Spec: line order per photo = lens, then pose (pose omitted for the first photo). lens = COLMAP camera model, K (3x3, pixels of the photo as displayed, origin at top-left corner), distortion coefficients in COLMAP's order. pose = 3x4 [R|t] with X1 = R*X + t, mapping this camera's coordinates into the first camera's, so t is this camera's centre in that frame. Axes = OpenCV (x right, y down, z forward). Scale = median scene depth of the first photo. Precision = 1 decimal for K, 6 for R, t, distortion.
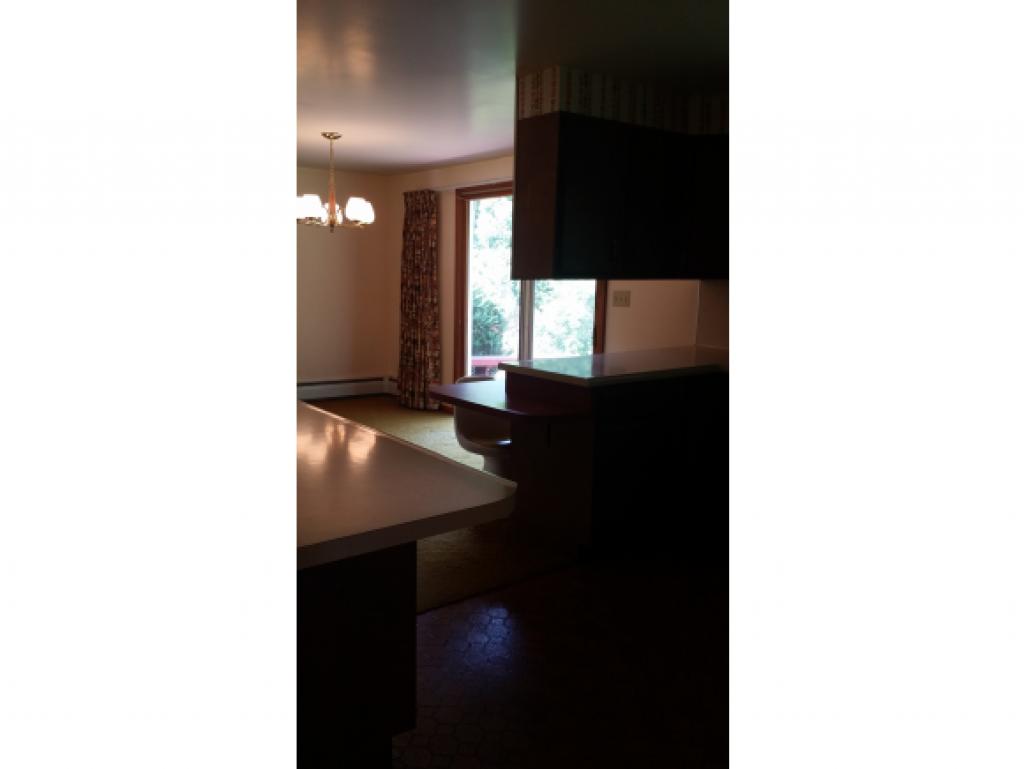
lens RADIAL K [[754.1, 0, 512.0], [0, 754.1, 384.5], [0, 0, 1]] dist [0.060415, -0.000825]
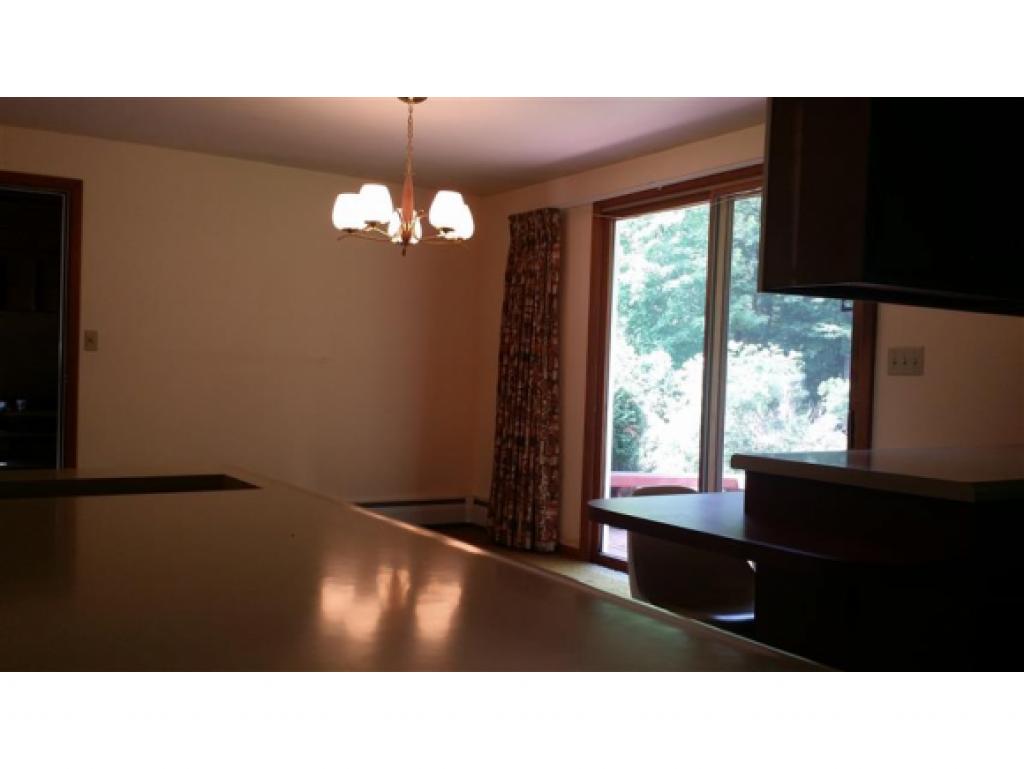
lens RADIAL K [[926.7, 0, 512.0], [0, 926.7, 384.5], [0, 0, 1]] dist [0.146693, 0.001658]
pose [[0.995931, 0.013553, -0.089094, -0.066930], [-0.027029, 0.988034, -0.151850, 0.014891], [0.085970, 0.153640, 0.984380, 0.228257]]
